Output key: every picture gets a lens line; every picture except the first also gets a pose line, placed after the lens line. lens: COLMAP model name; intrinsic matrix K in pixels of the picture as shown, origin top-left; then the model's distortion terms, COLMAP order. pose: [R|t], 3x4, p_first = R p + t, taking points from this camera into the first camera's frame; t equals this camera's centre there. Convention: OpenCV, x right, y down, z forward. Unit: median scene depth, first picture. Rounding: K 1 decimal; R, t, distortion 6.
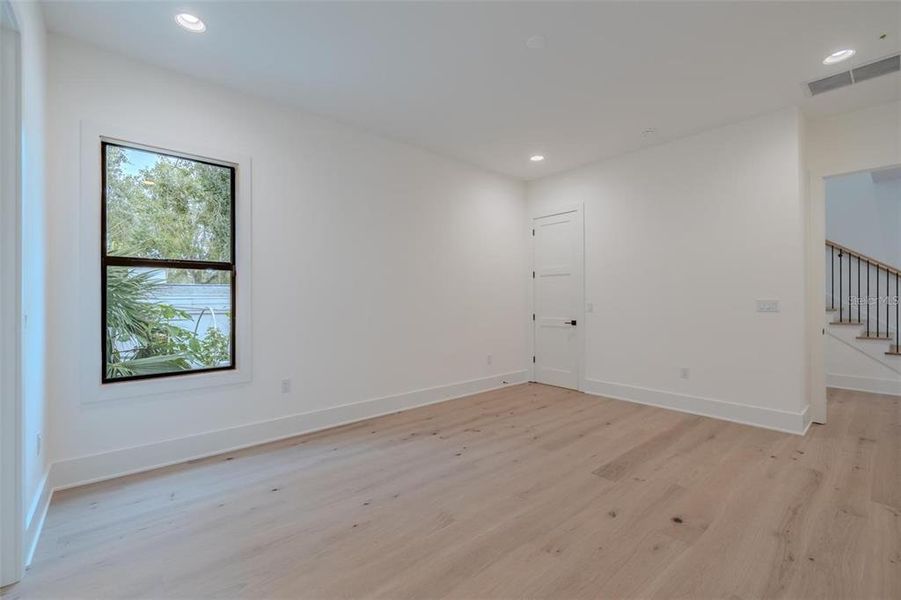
lens RADIAL K [[384.0, 0, 444.7], [0, 384.0, 298.6], [0, 0, 1]] dist [0.001321, 0.000055]
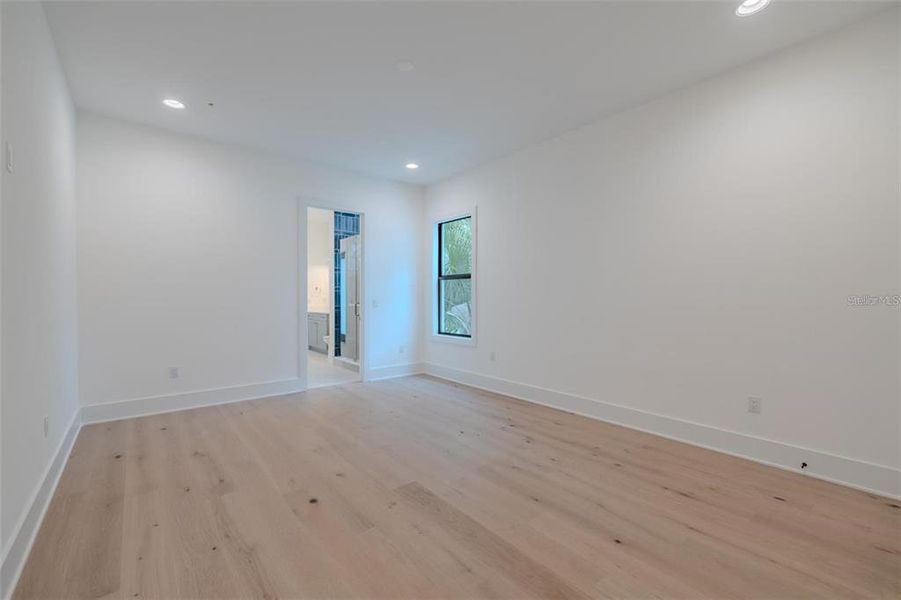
lens RADIAL K [[384.0, 0, 444.7], [0, 384.0, 298.6], [0, 0, 1]] dist [0.001321, 0.000055]
pose [[-0.034132, 0.005568, -0.999402, 1.075691], [0.003032, 0.999980, 0.005467, 0.004143], [0.999413, -0.002843, -0.034148, 0.908798]]
